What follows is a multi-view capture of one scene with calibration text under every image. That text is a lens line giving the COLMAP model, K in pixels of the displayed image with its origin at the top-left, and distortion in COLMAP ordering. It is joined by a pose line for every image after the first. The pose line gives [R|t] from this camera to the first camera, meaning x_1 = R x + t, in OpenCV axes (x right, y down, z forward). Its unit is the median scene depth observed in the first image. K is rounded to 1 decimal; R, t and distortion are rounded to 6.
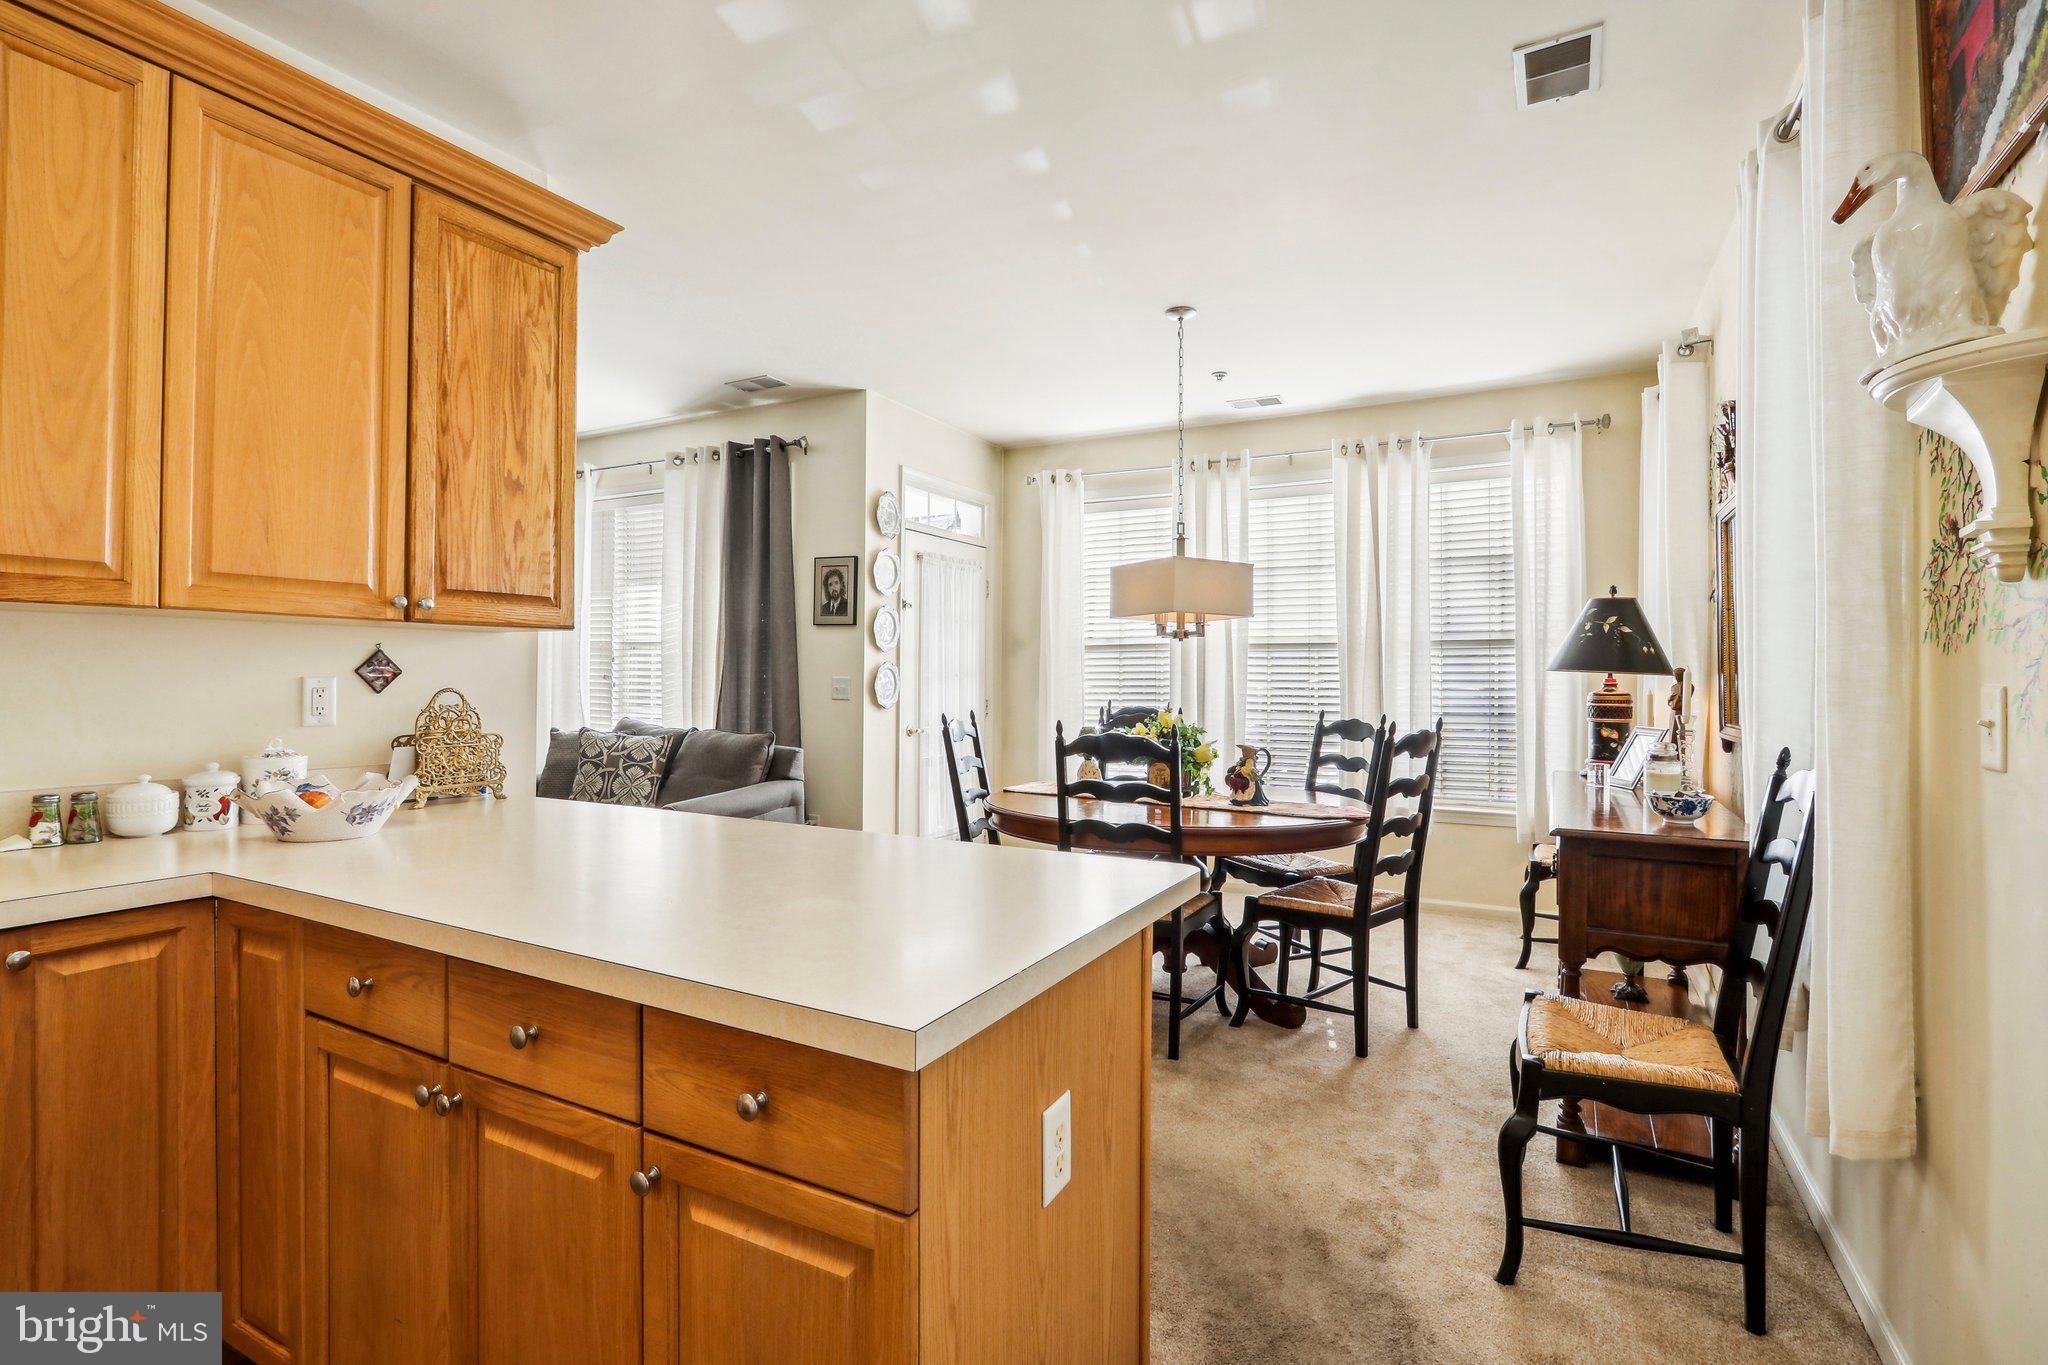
lens RADIAL K [[979.2, 0, 1009.5], [0, 979.2, 666.2], [0, 0, 1]] dist [-0.015204, 0.002570]
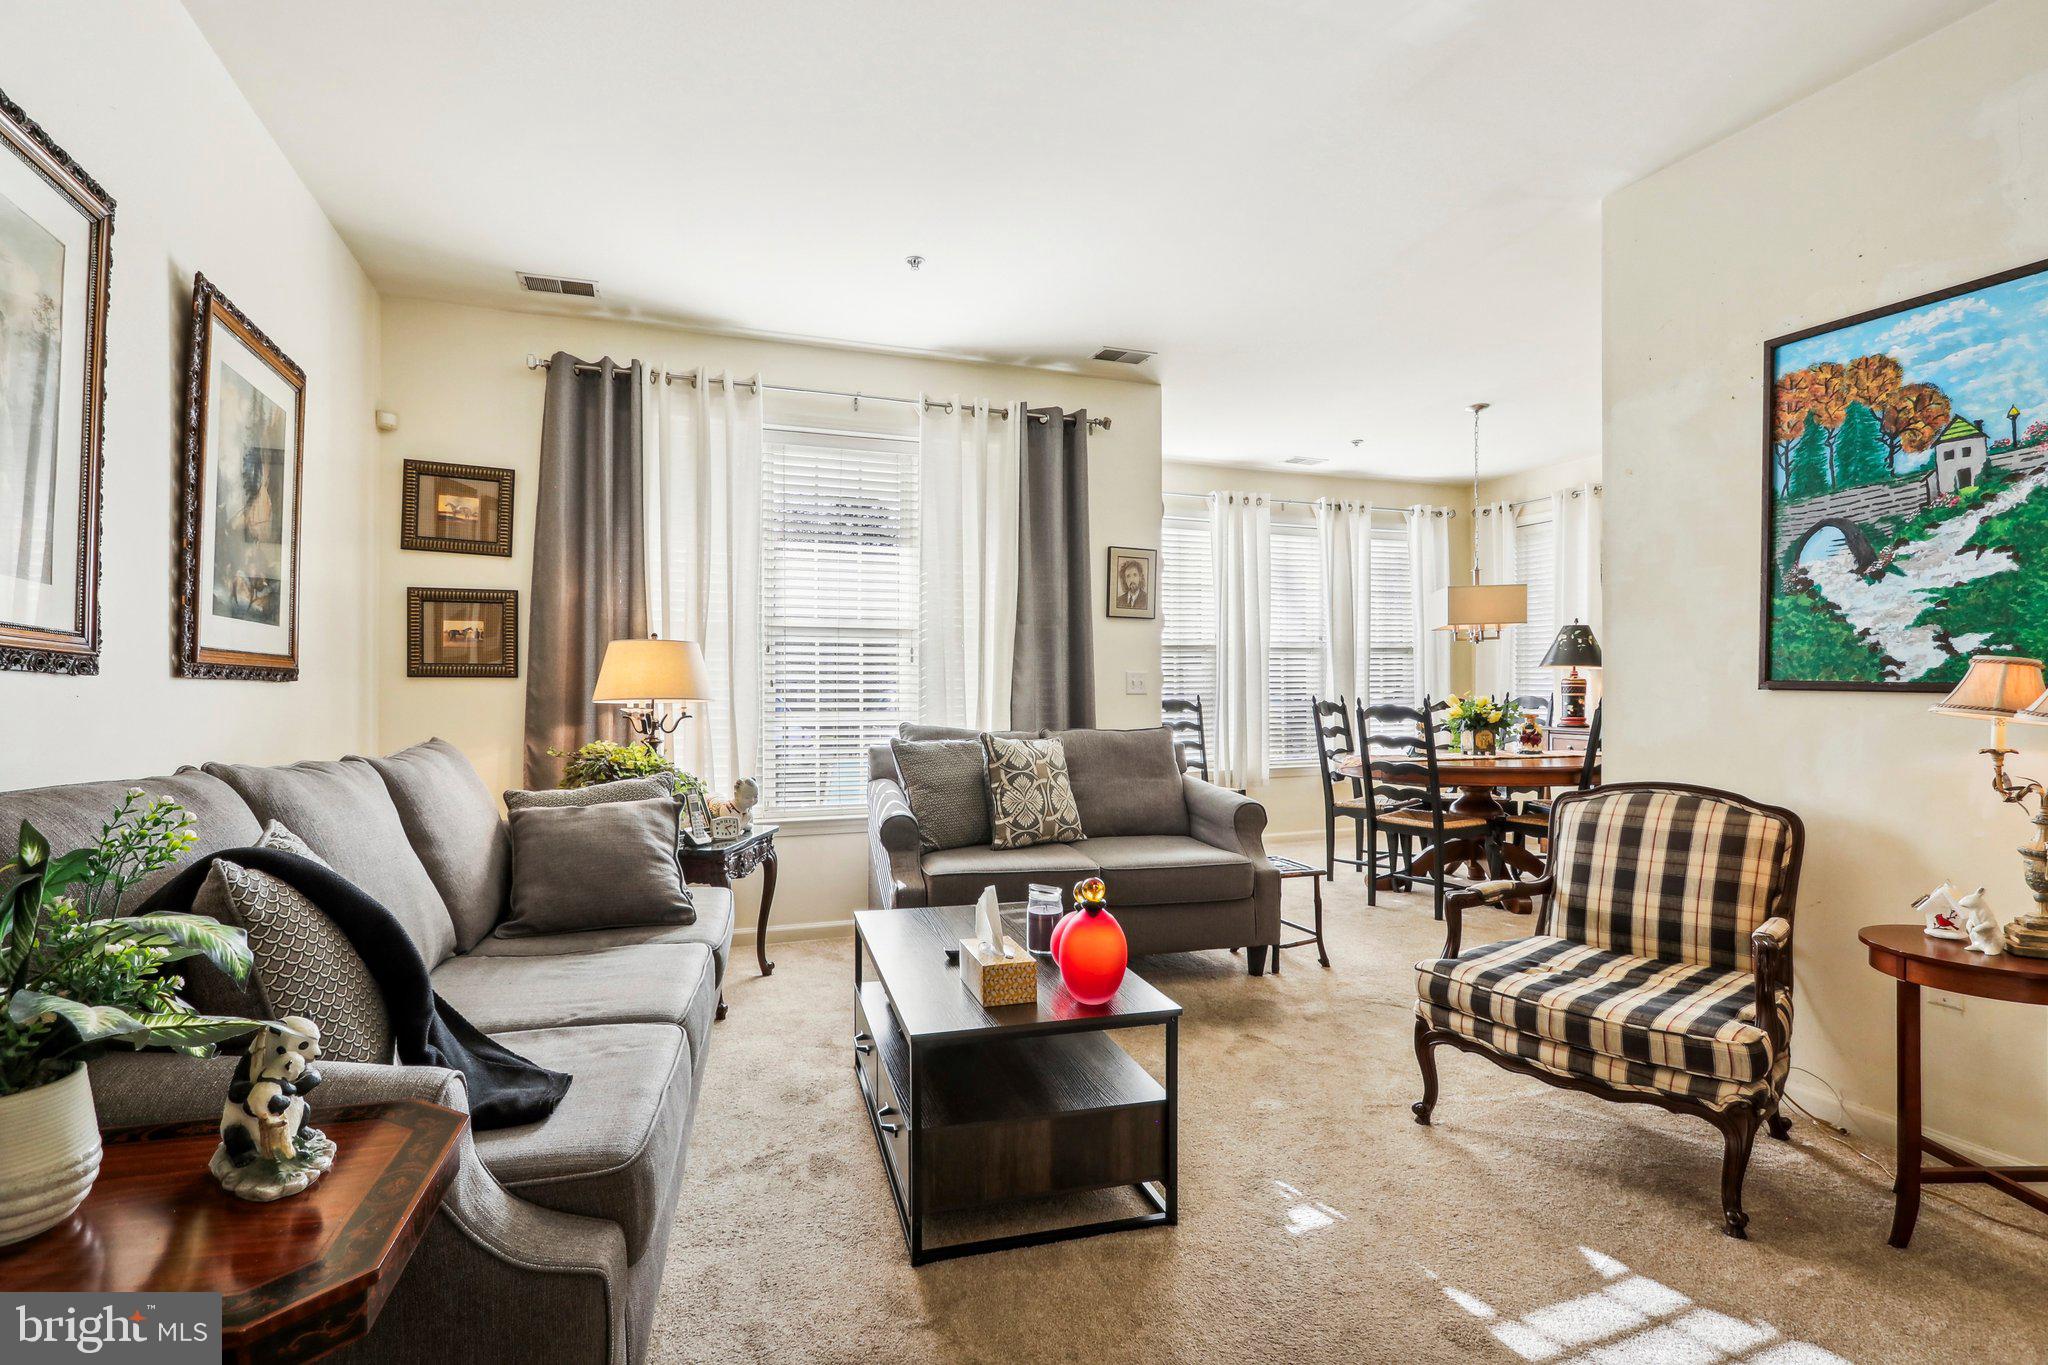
lens RADIAL K [[979.2, 0, 1012.8], [0, 979.2, 685.1], [0, 0, 1]] dist [-0.015204, 0.002570]
pose [[0.648570, -0.007241, 0.761121, -1.386340], [0.000632, 0.999960, 0.008974, 0.022148], [-0.761155, -0.005339, 0.648548, 0.632447]]
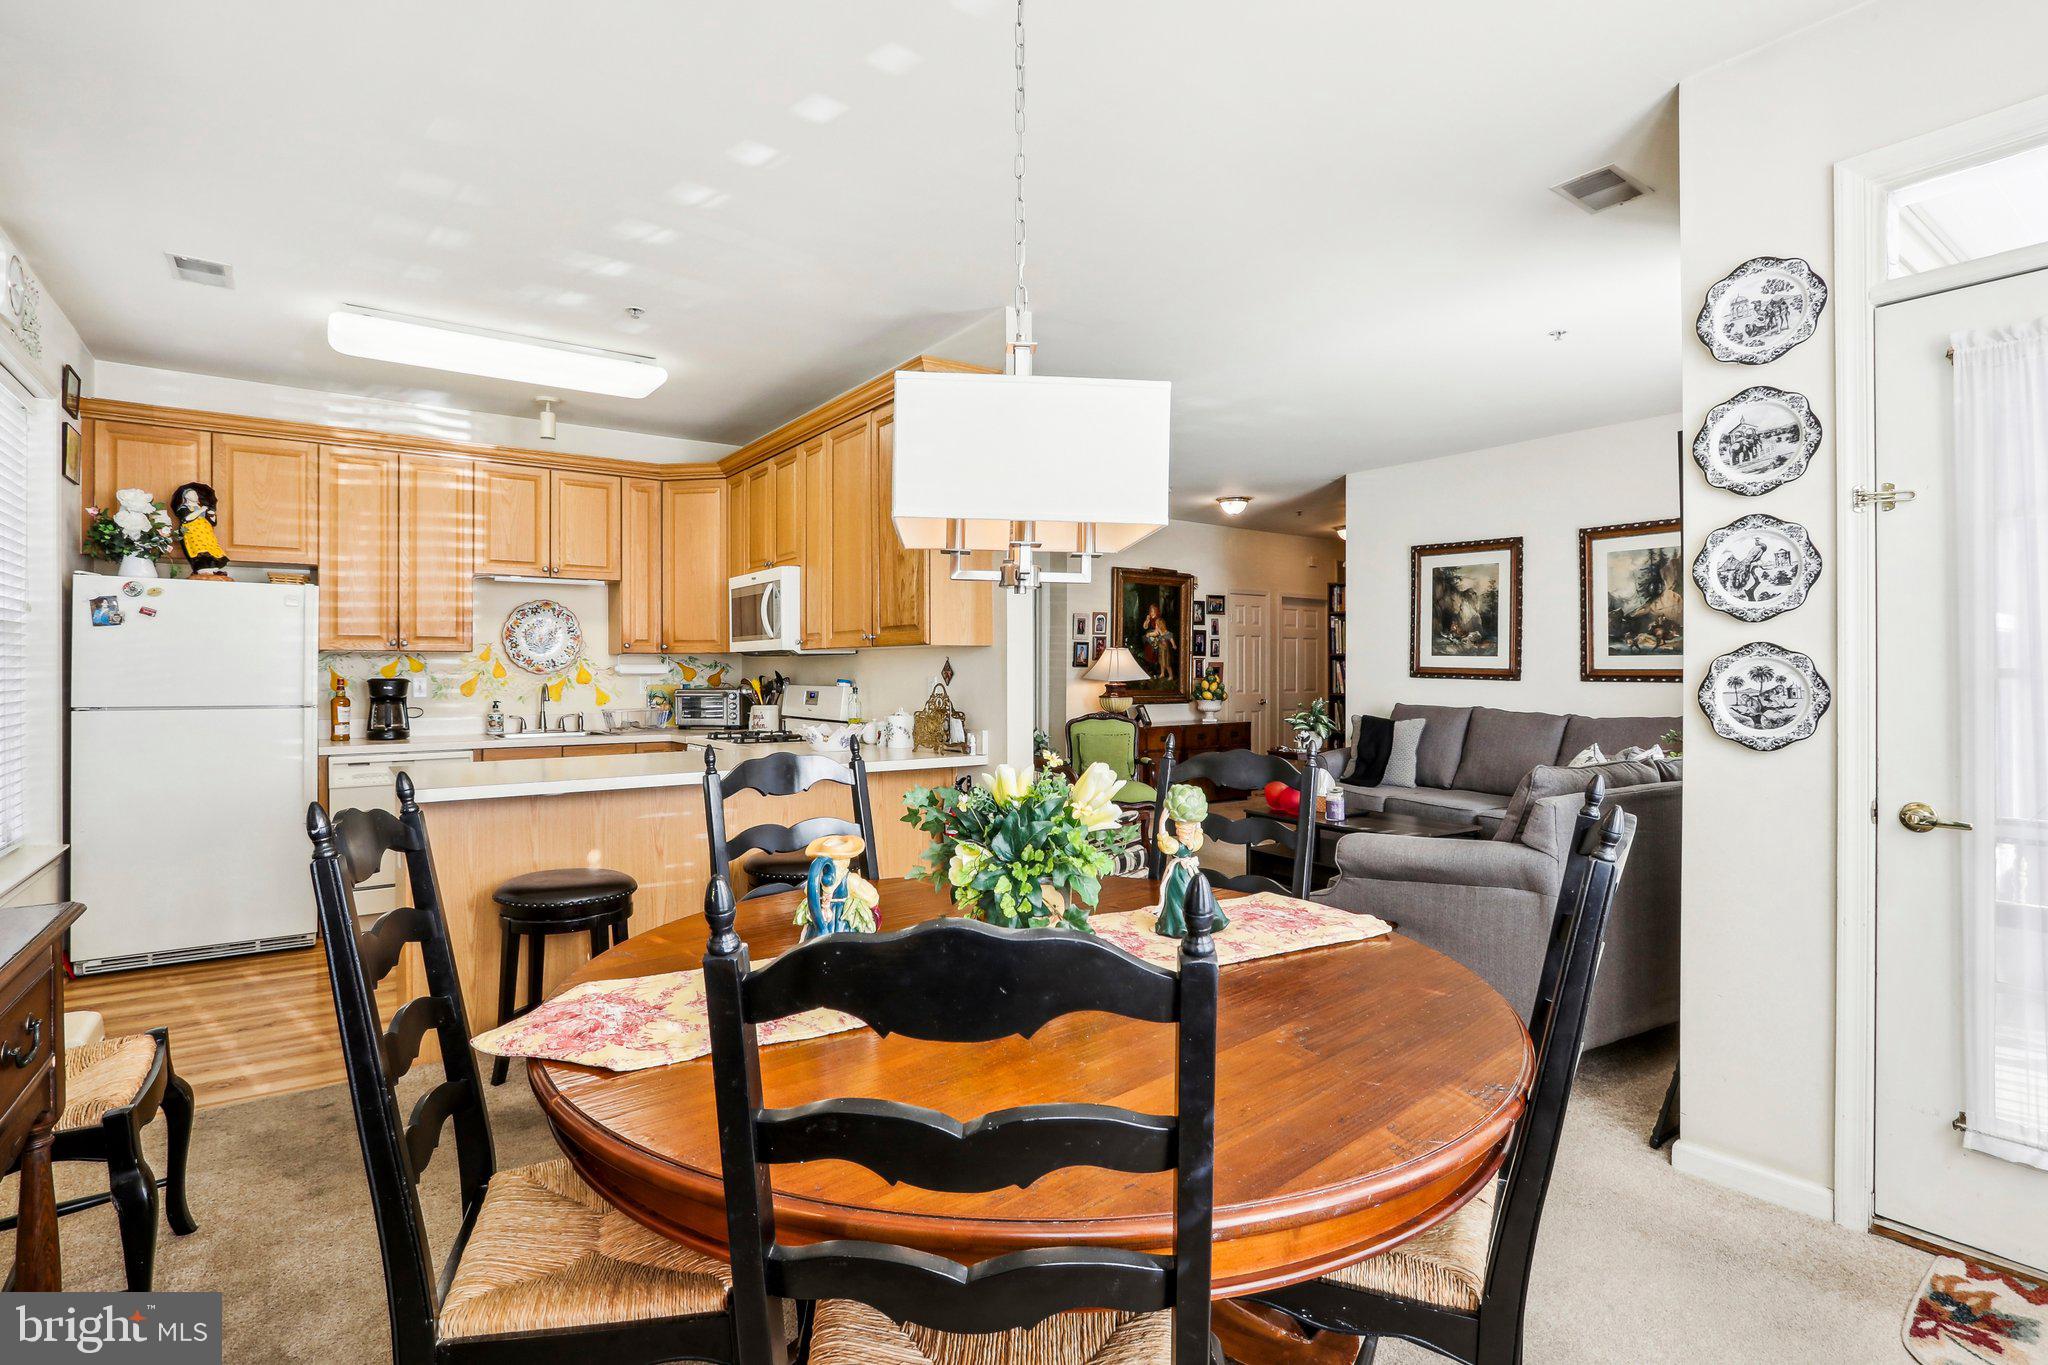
lens RADIAL K [[979.2, 0, 1013.9], [0, 979.2, 672.0], [0, 0, 1]] dist [-0.015204, 0.002570]
pose [[-0.432806, -0.003189, -0.901481, 0.585403], [0.009349, 0.999924, -0.008025, 0.012148], [0.901438, -0.011901, -0.432744, 1.248668]]
